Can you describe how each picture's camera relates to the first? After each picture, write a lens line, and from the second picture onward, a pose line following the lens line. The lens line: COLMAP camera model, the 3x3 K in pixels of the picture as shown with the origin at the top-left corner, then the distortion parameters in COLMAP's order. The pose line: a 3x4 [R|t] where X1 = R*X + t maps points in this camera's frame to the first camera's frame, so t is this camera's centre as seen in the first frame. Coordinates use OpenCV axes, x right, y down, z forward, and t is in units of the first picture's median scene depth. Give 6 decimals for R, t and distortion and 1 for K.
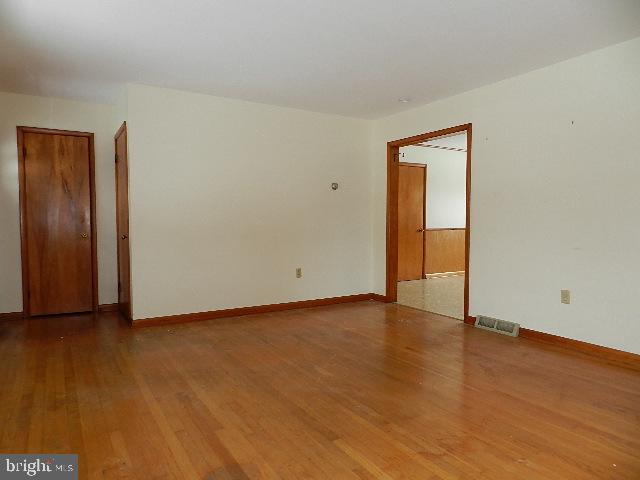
lens RADIAL K [[429.4, 0, 318.1], [0, 429.4, 239.1], [0, 0, 1]] dist [0.015201, -0.012009]
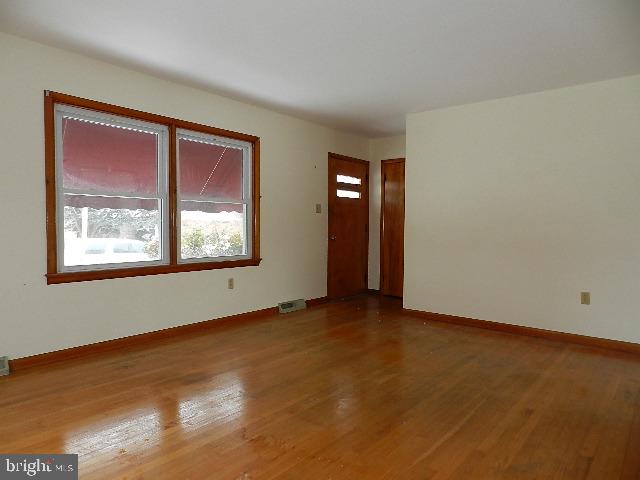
lens RADIAL K [[429.4, 0, 319.5], [0, 429.4, 242.4], [0, 0, 1]] dist [0.015201, -0.012009]
pose [[0.324236, 0.044498, -0.944929, 0.676222], [-0.052877, 0.998184, 0.028861, -0.022297], [0.944497, 0.040607, 0.326000, 0.391631]]
